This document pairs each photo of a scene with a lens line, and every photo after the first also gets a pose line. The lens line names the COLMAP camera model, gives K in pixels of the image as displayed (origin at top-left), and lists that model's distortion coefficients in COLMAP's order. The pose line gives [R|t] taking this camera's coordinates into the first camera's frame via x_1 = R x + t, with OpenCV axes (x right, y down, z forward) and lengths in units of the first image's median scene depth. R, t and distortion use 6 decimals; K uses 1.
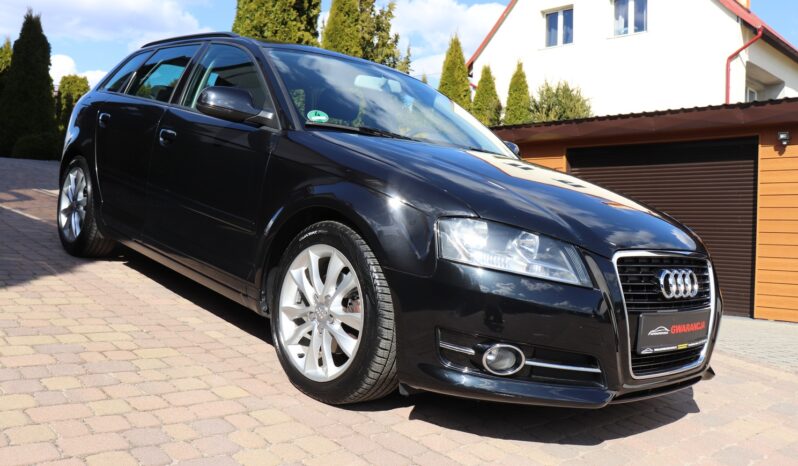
lens RADIAL K [[731.2, 0, 380.6], [0, 731.2, 231.2], [0, 0, 1]] dist [-0.148217, 0.180045]
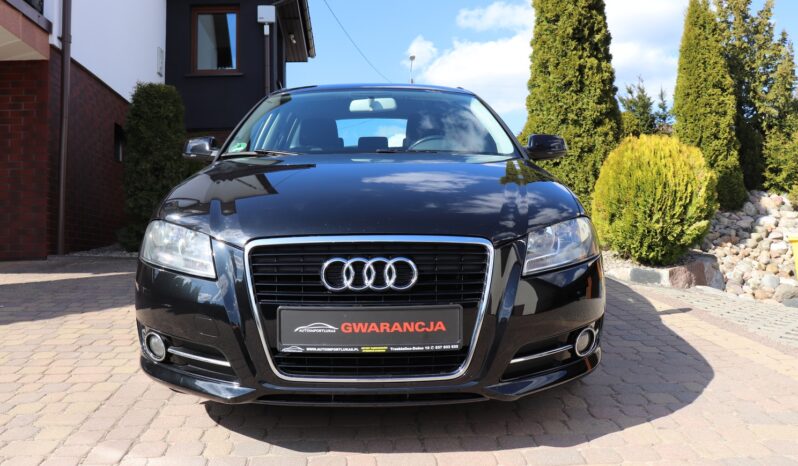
lens RADIAL K [[660.6, 0, 388.8], [0, 660.6, 235.9], [0, 0, 1]] dist [-0.170013, 0.145944]
pose [[0.745794, -0.081938, -0.661119, 0.814511], [0.051654, 0.996532, -0.065239, 0.069533], [0.664171, 0.014505, 0.747440, 0.377306]]
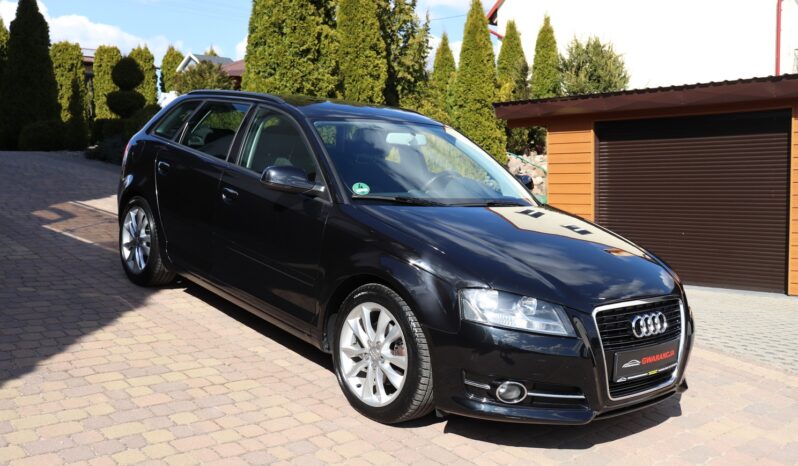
lens RADIAL K [[818.9, 0, 383.0], [0, 818.9, 231.8], [0, 0, 1]] dist [-0.102451, 0.190335]
pose [[0.999019, -0.037097, -0.024178, -0.019025], [0.038506, 0.997414, 0.060686, -0.172562], [0.021864, -0.061557, 0.997864, -0.396725]]
